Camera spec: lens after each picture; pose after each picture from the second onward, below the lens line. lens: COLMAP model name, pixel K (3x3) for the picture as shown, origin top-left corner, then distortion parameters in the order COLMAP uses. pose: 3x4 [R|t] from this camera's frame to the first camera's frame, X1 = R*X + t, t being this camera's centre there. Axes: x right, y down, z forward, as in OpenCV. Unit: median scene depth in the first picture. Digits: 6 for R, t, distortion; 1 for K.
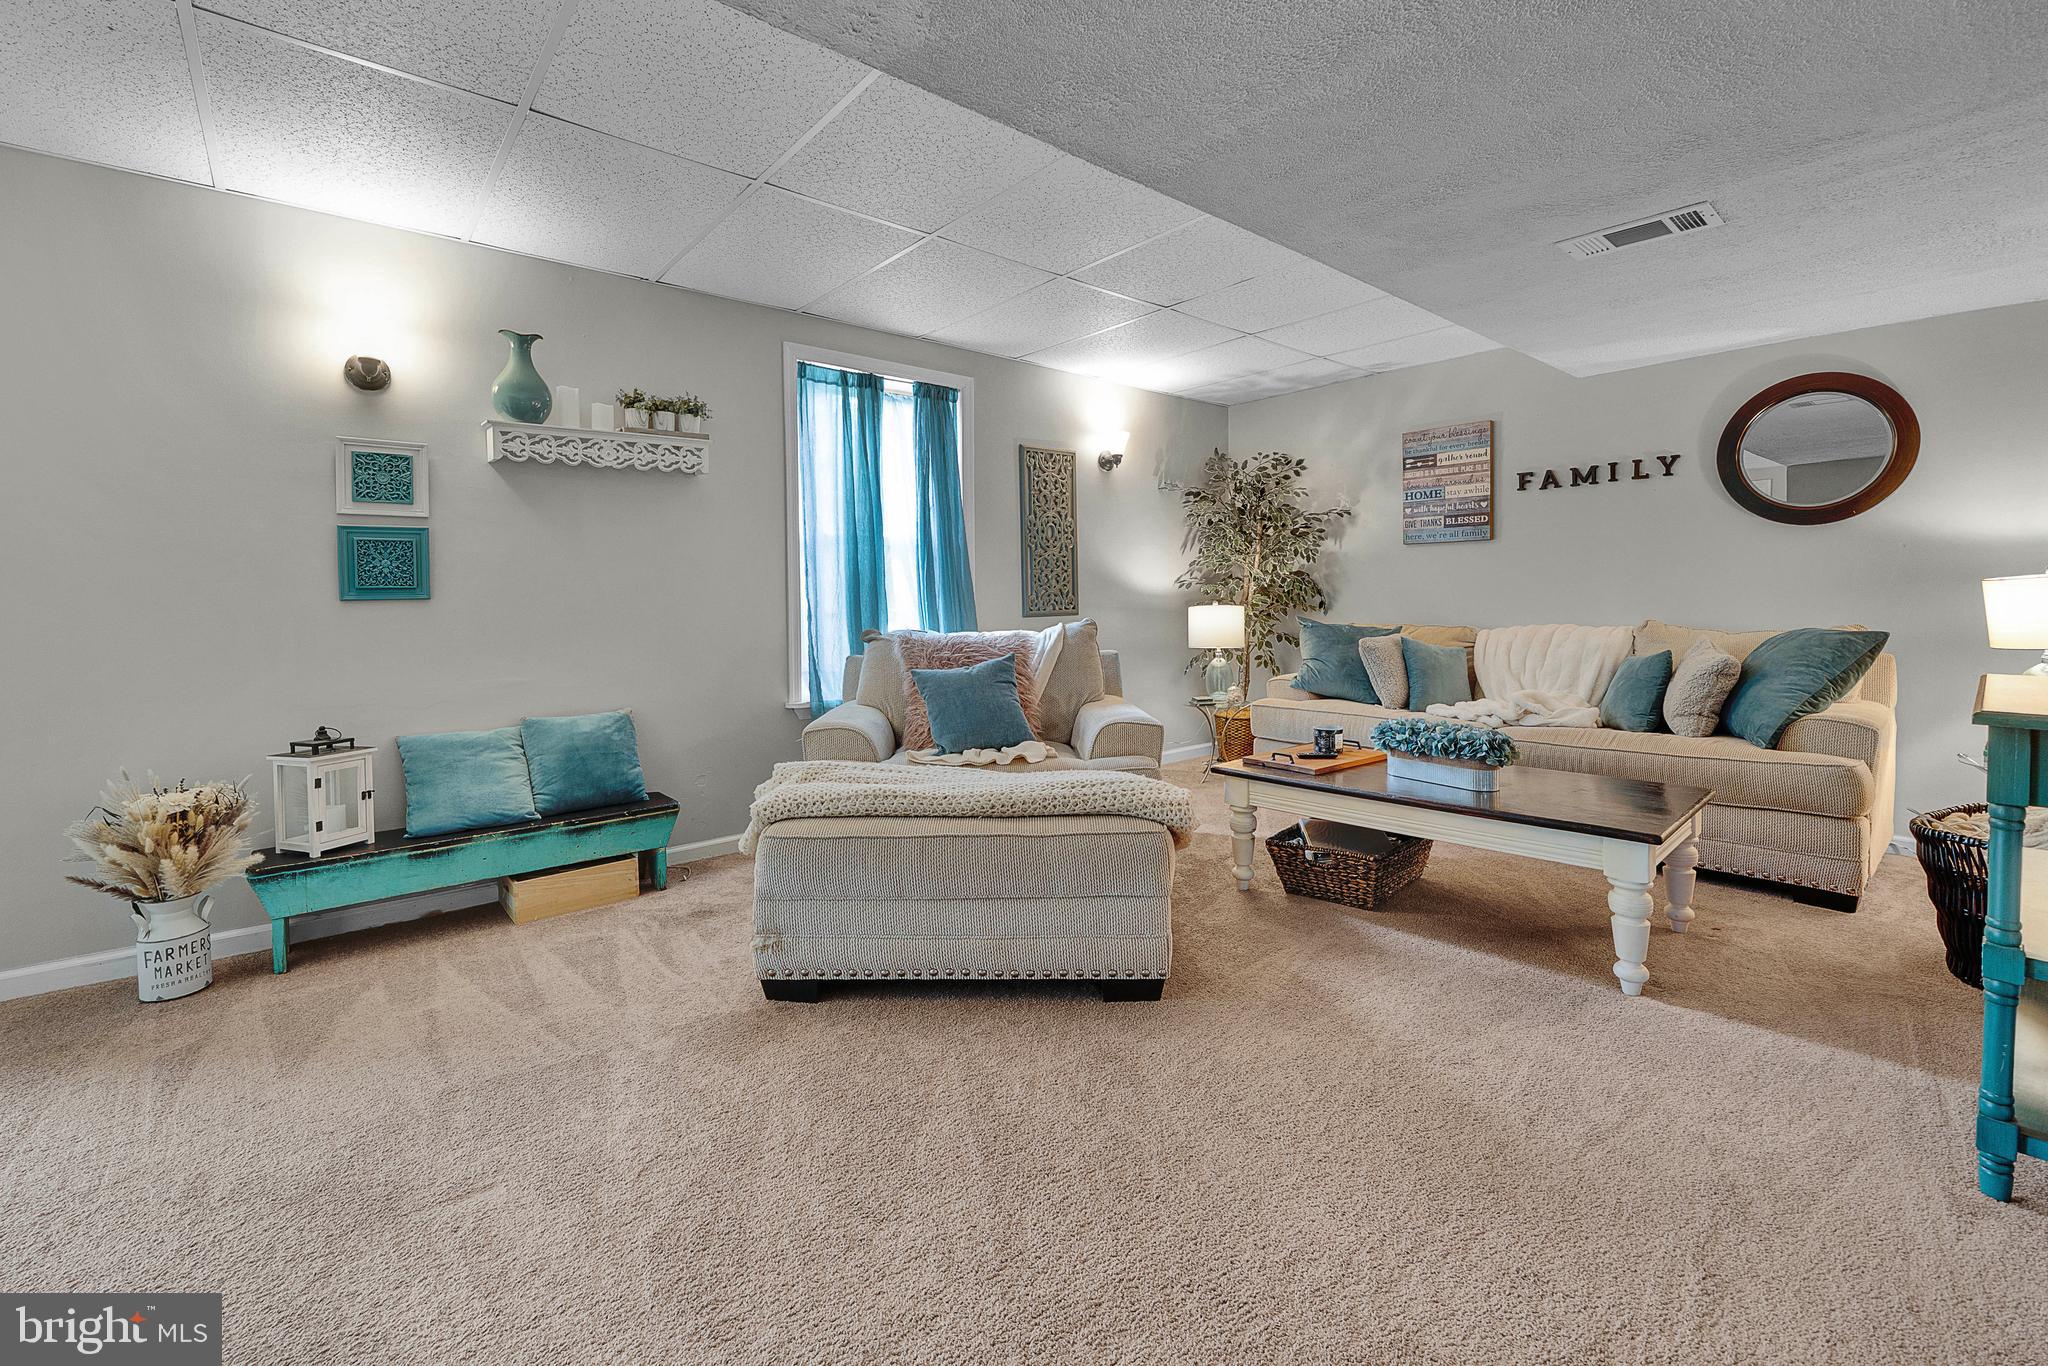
lens RADIAL K [[847.0, 0, 1025.6], [0, 847.0, 618.0], [0, 0, 1]] dist [-0.016521, 0.000010]
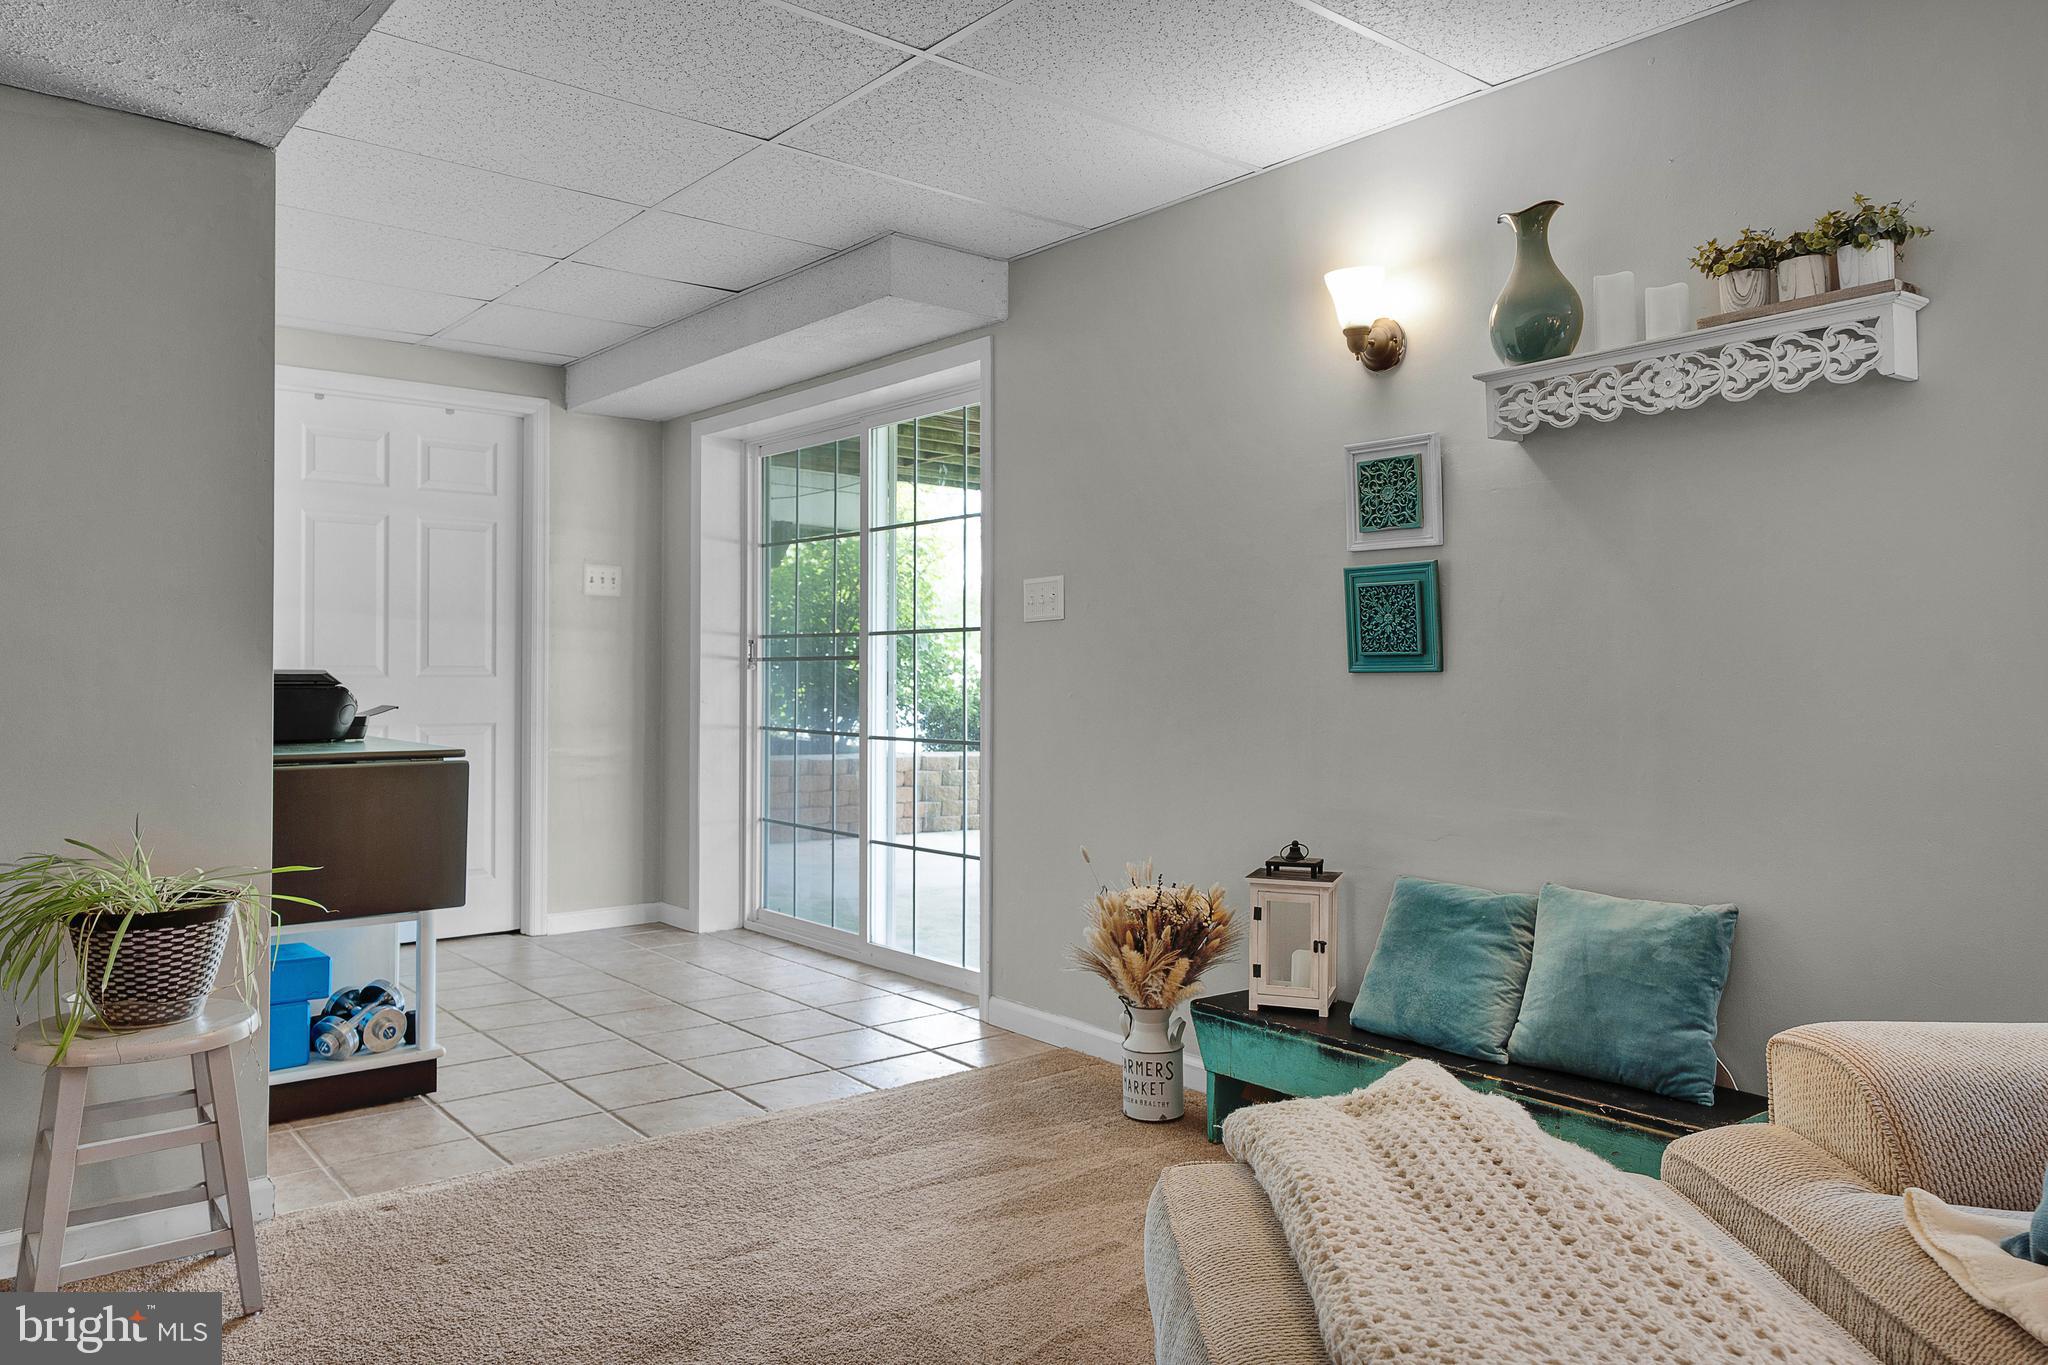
lens RADIAL K [[1397.0, 0, 1024.0], [0, 1397.0, 682.5], [0, 0, 1]] dist [-0.002409, -0.002308]
pose [[-0.005299, 0.018022, -0.999824, 0.359945], [-0.030046, 0.999383, 0.018173, -0.024346], [0.999534, 0.030137, -0.004754, 0.684269]]
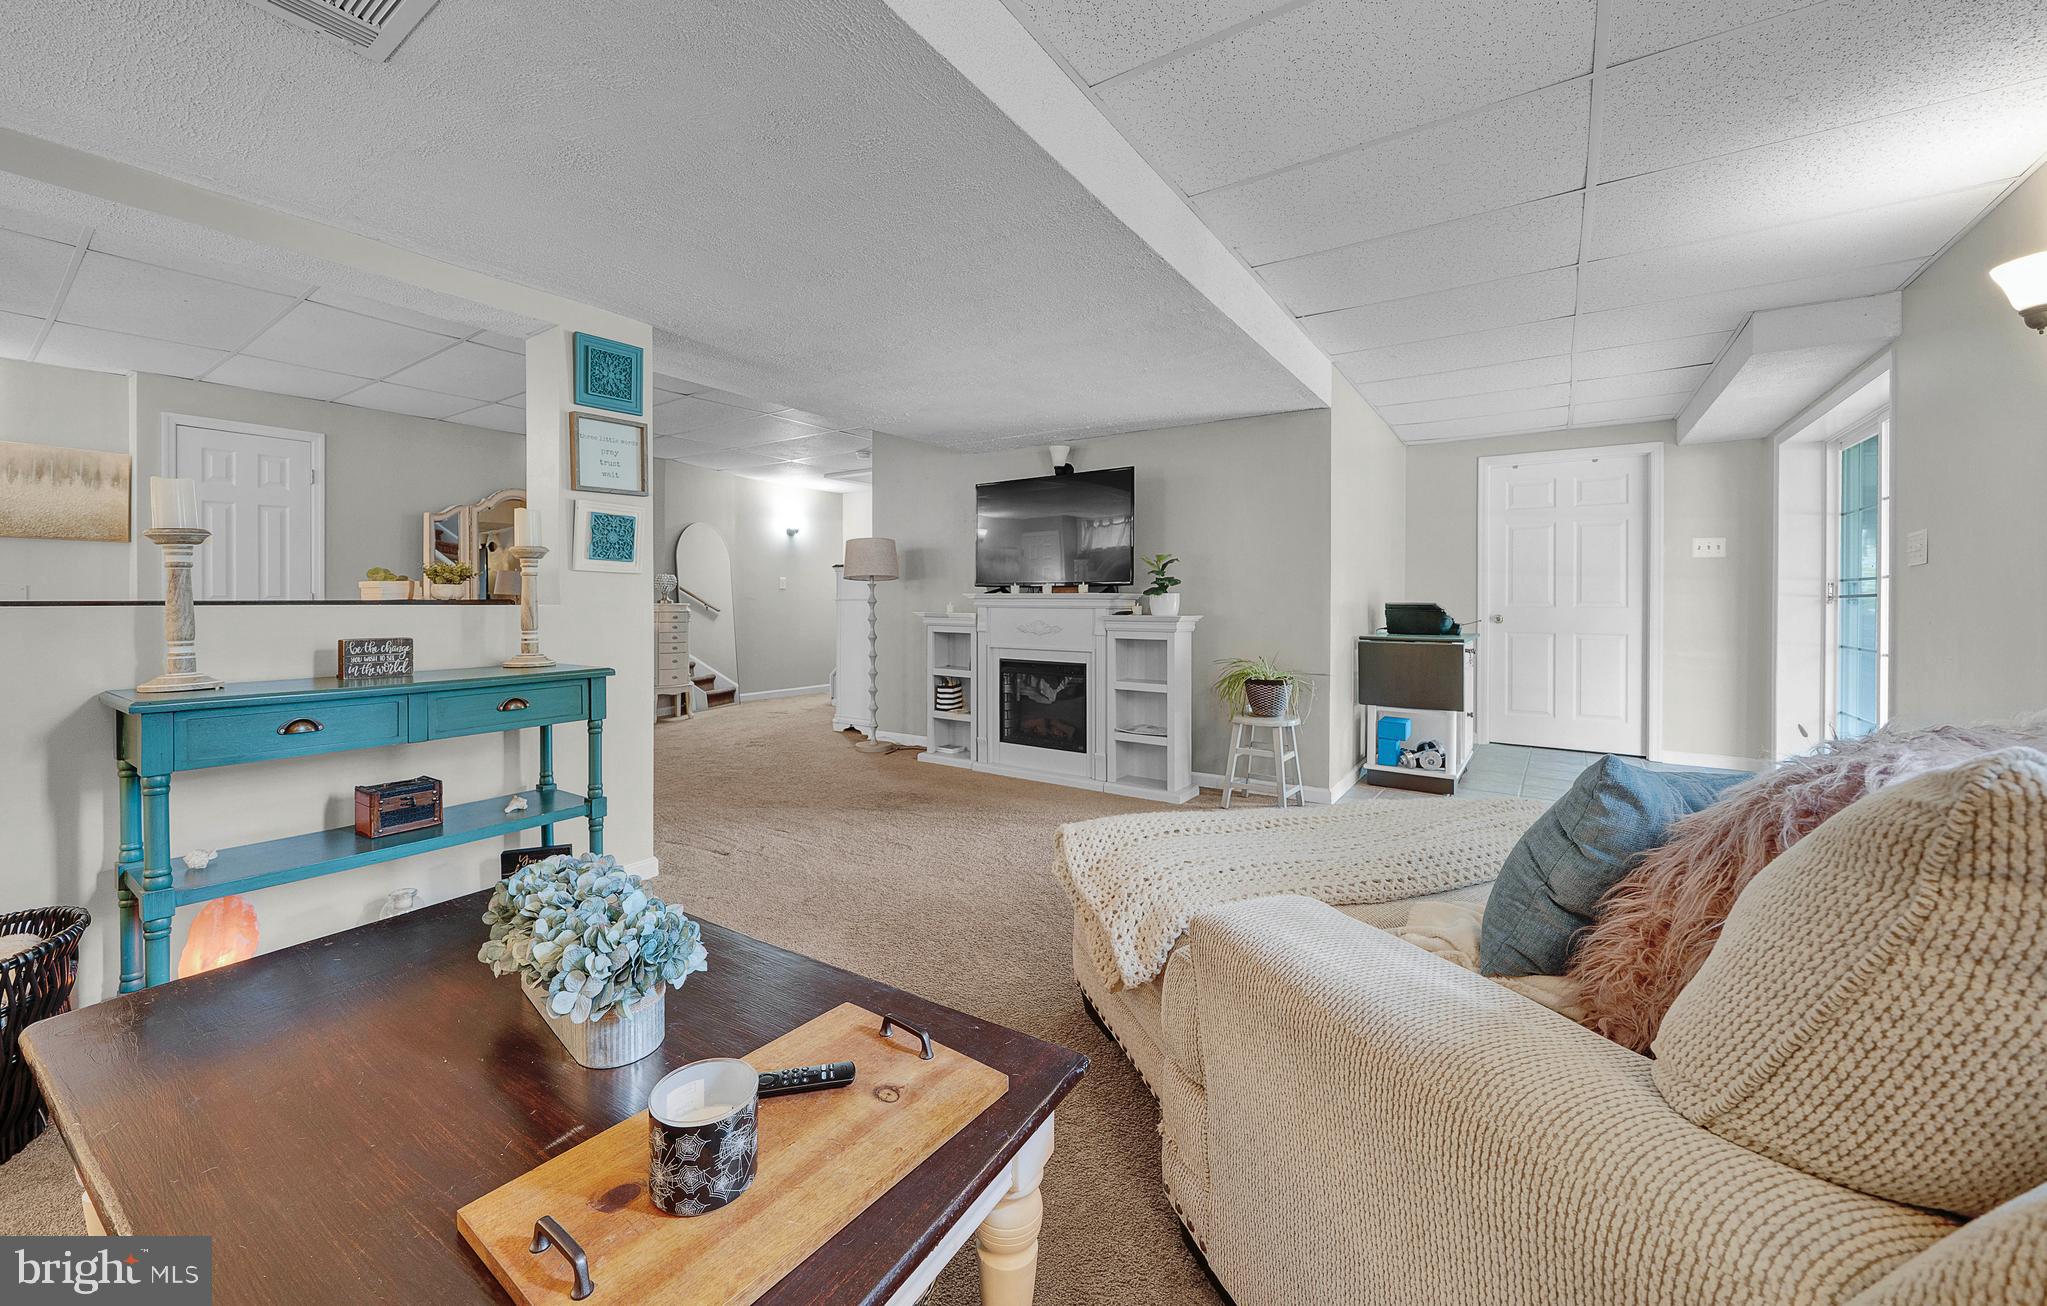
lens RADIAL K [[776.6, 0, 1015.7], [0, 776.6, 596.0], [0, 0, 1]] dist [0.000358, -0.000010]
pose [[-0.965256, 0.002160, -0.261299, 0.341068], [-0.003714, 0.999751, 0.021986, -0.039536], [0.261281, 0.022193, -0.965008, 1.408405]]
